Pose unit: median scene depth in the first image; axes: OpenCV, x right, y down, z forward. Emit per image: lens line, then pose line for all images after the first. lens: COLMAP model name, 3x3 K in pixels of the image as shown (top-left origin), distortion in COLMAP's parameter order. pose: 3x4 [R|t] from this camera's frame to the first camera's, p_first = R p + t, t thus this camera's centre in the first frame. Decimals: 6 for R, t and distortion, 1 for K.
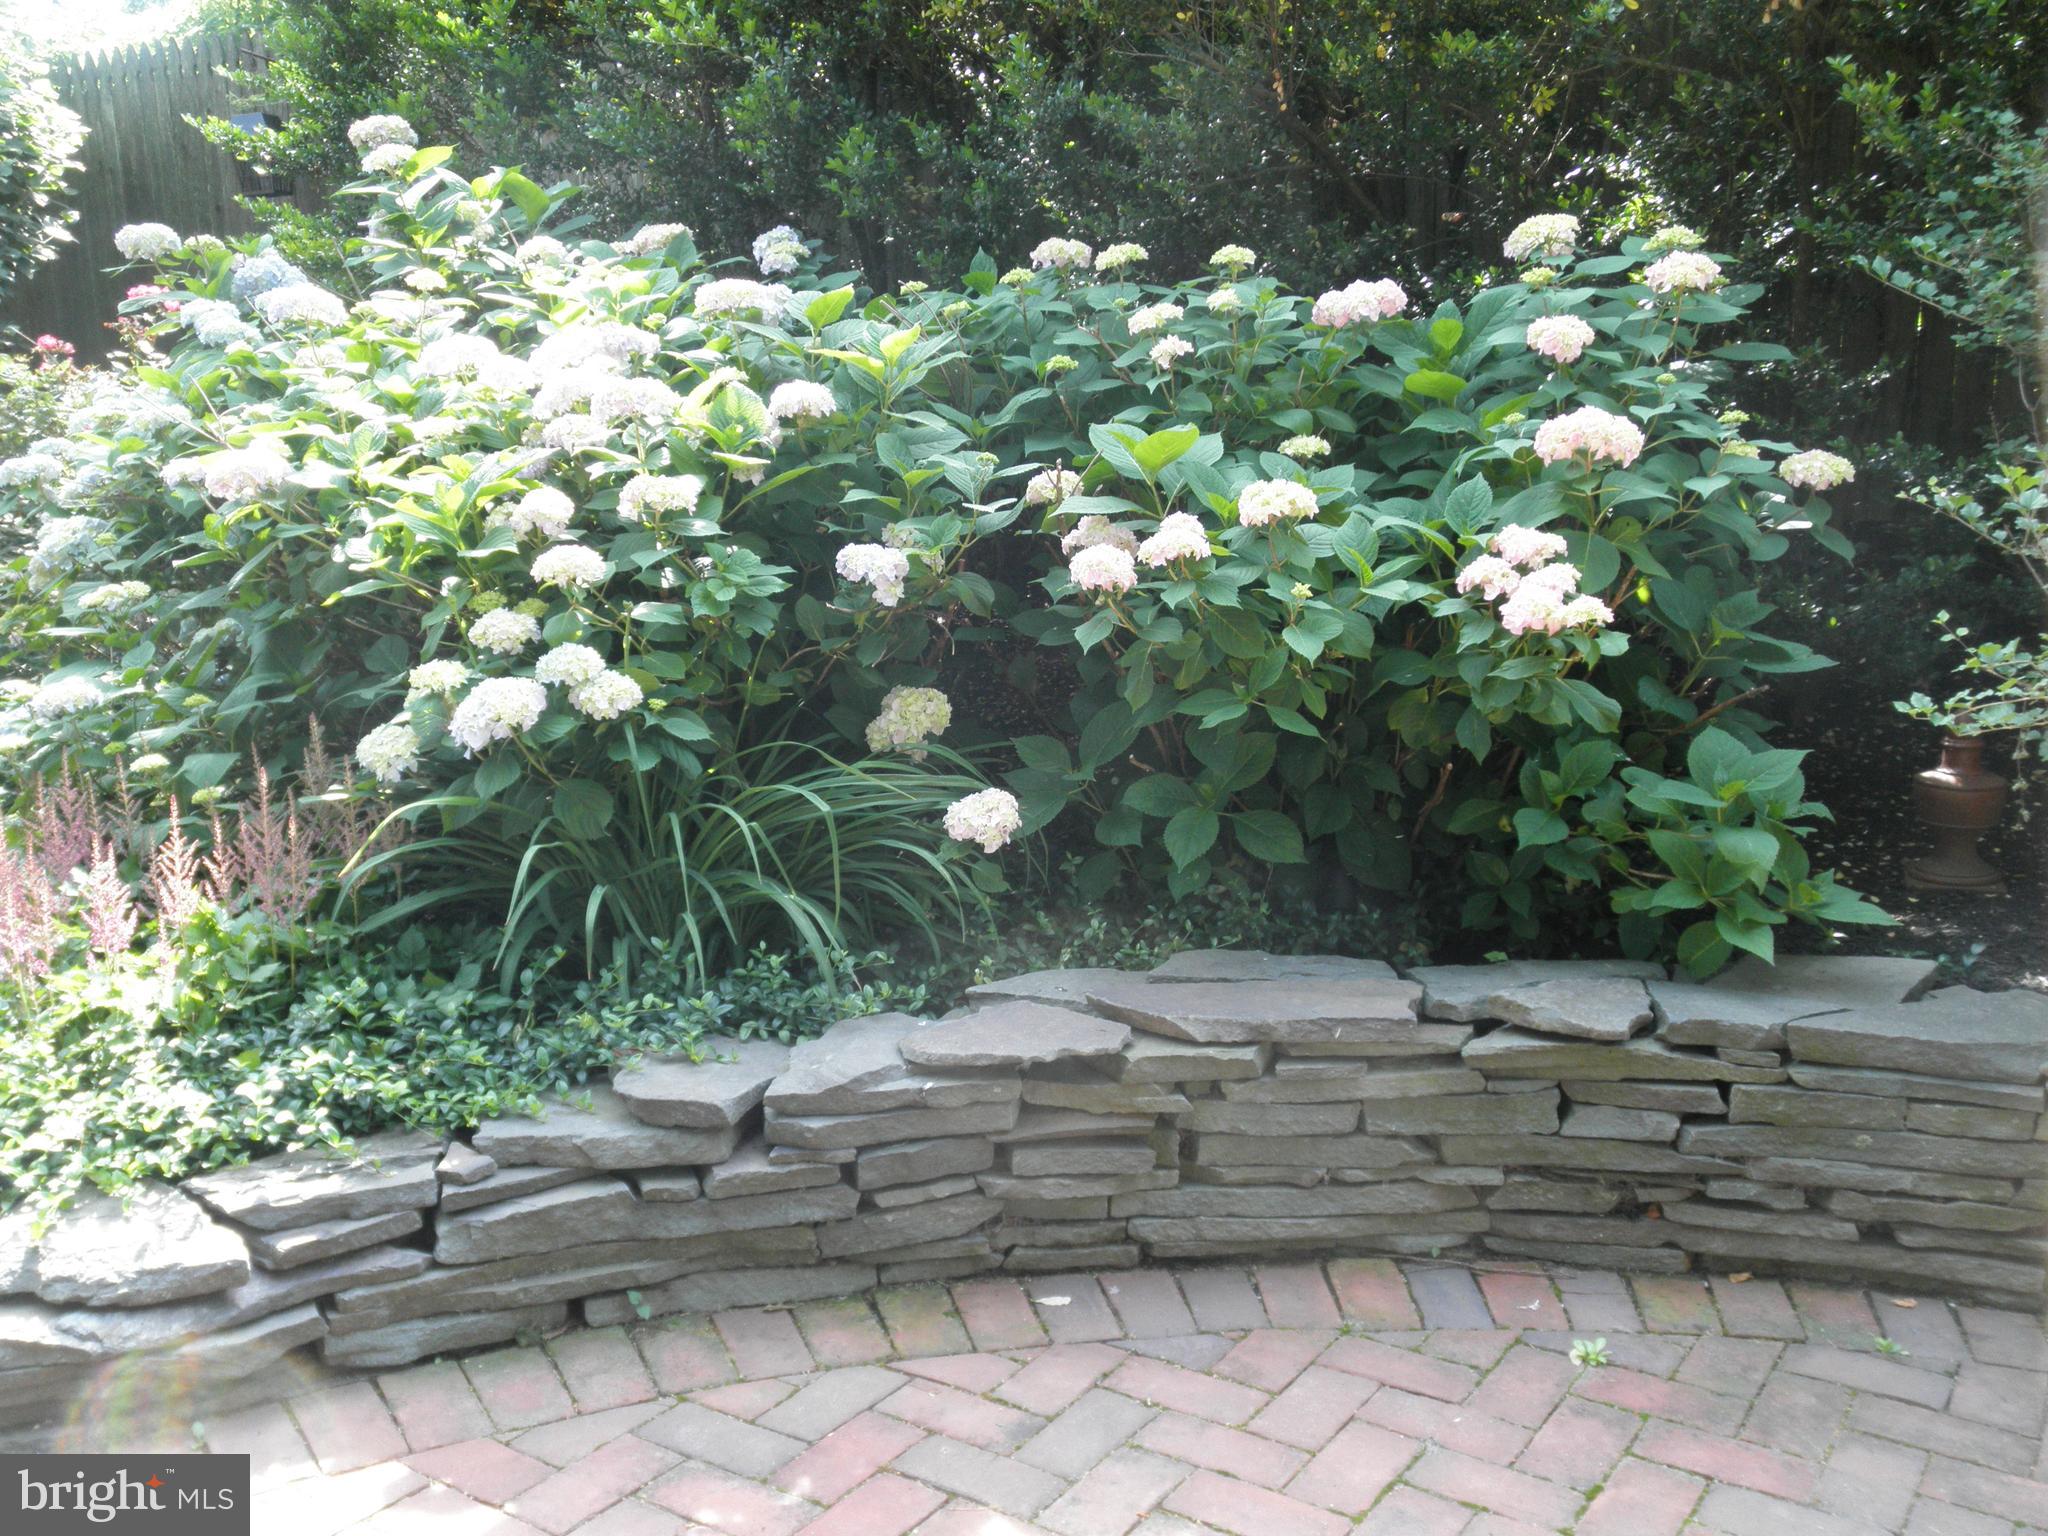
lens RADIAL K [[2039.4, 0, 1024.0], [0, 2039.4, 768.0], [0, 0, 1]] dist [-0.070922, 0.161533]
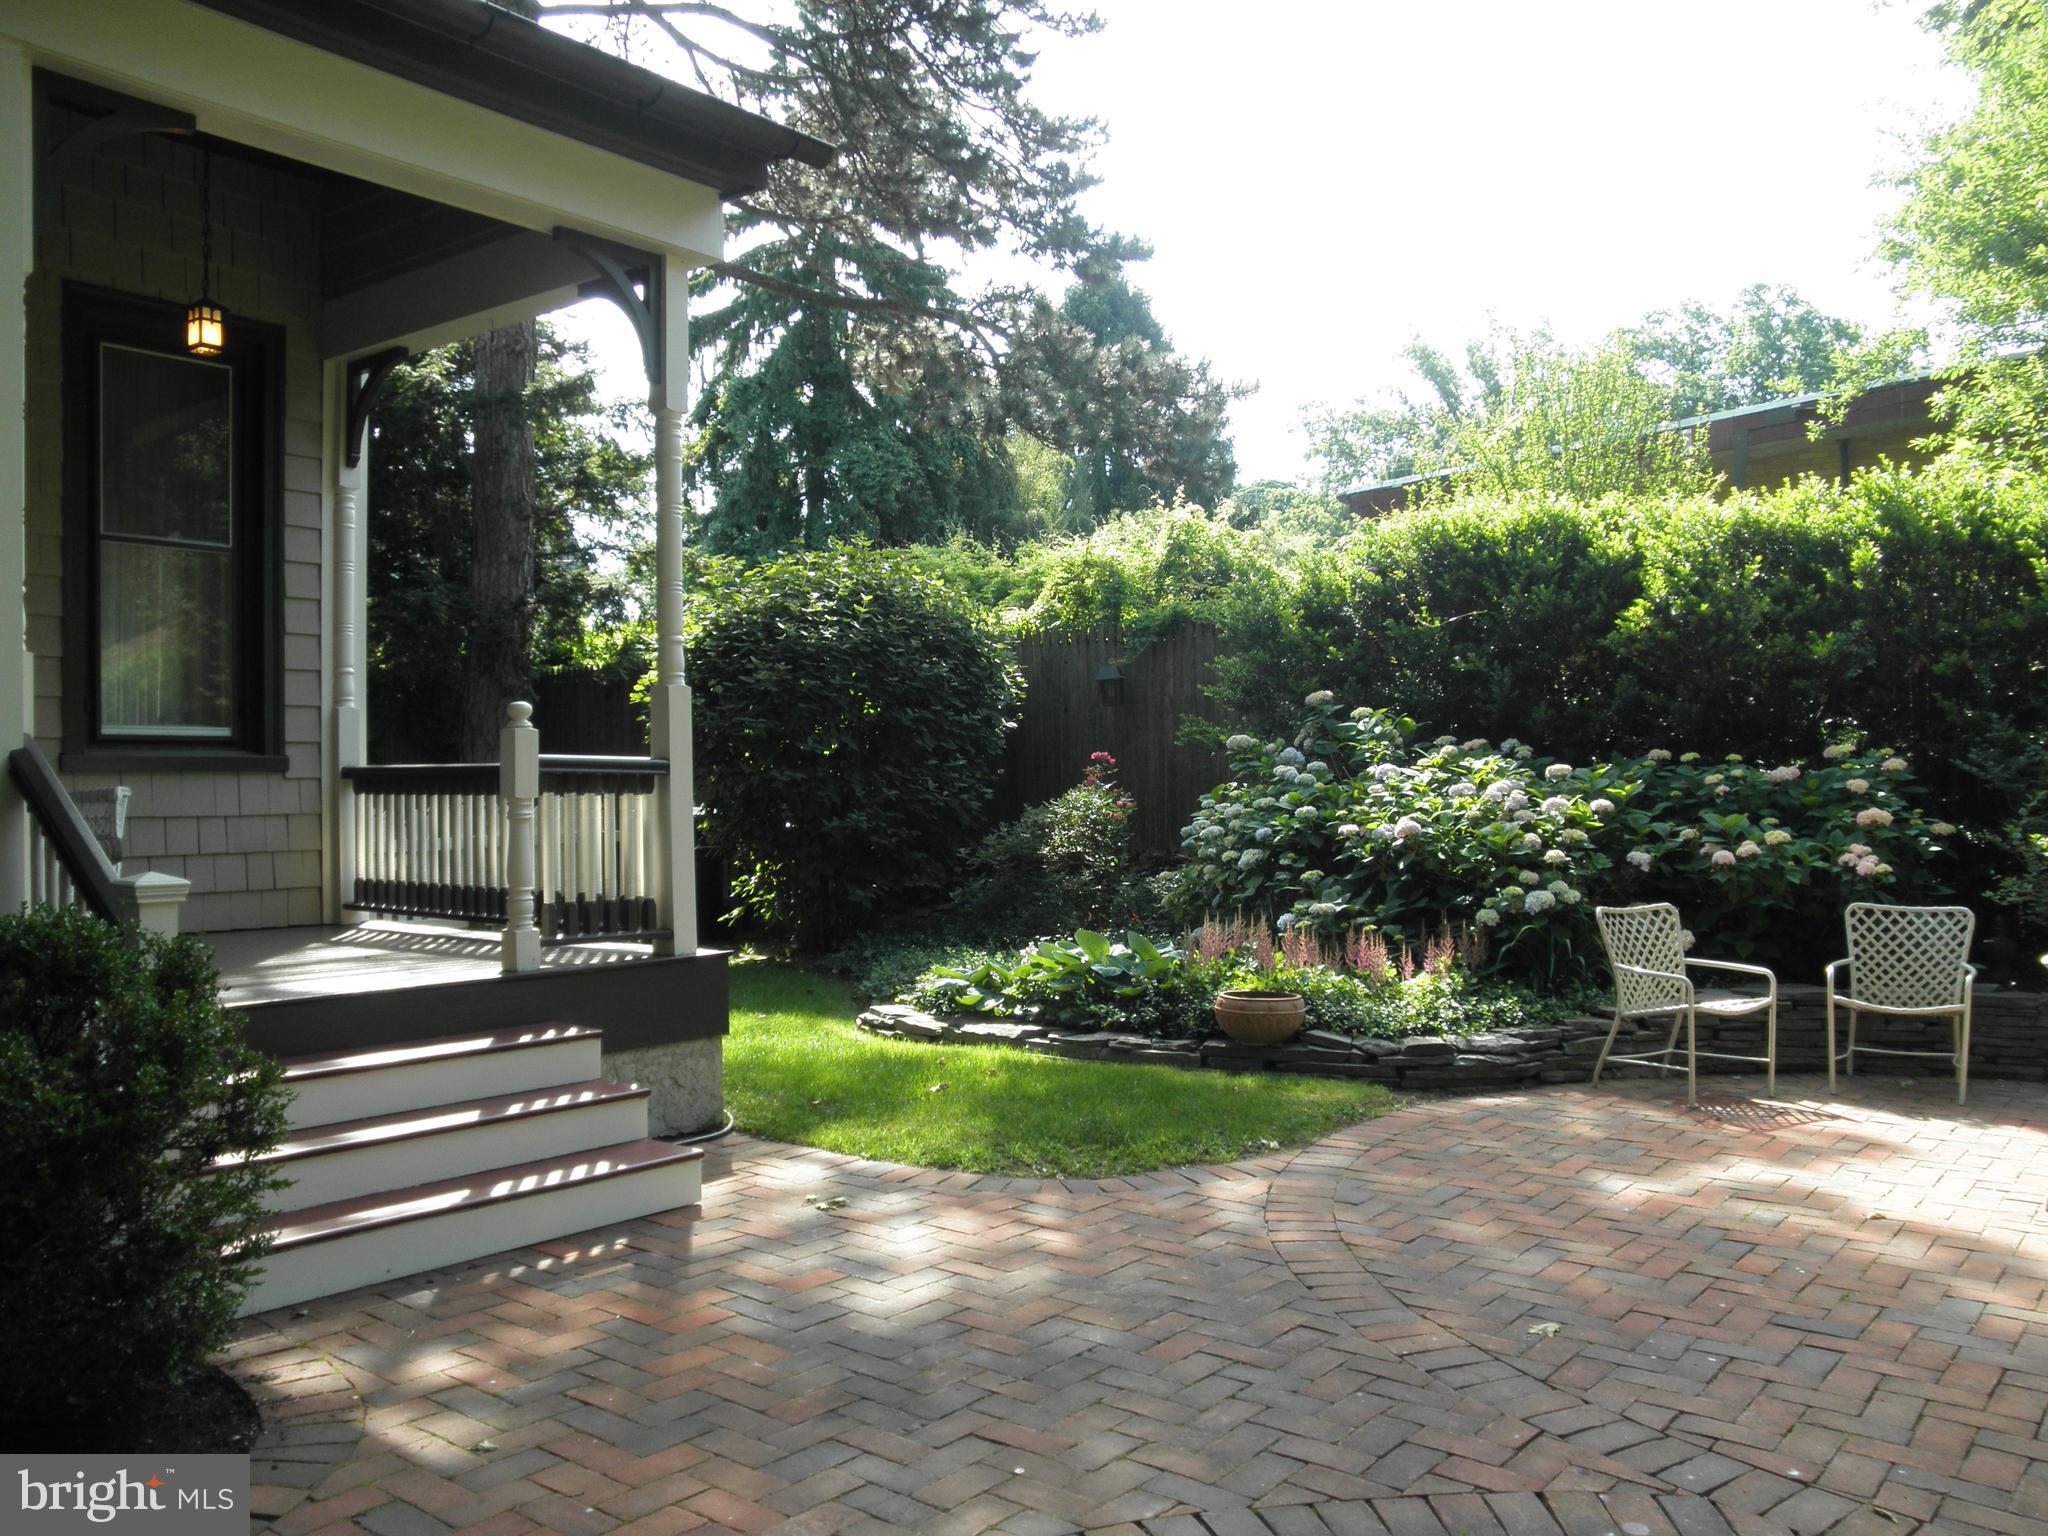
lens RADIAL K [[1674.5, 0, 1024.0], [0, 1674.5, 768.0], [0, 0, 1]] dist [-0.117054, 0.089889]
pose [[0.996317, 0.002155, -0.085725, -0.819545], [-0.019470, 0.979260, -0.201669, 0.299786], [0.083512, 0.202595, 0.975695, -1.603765]]
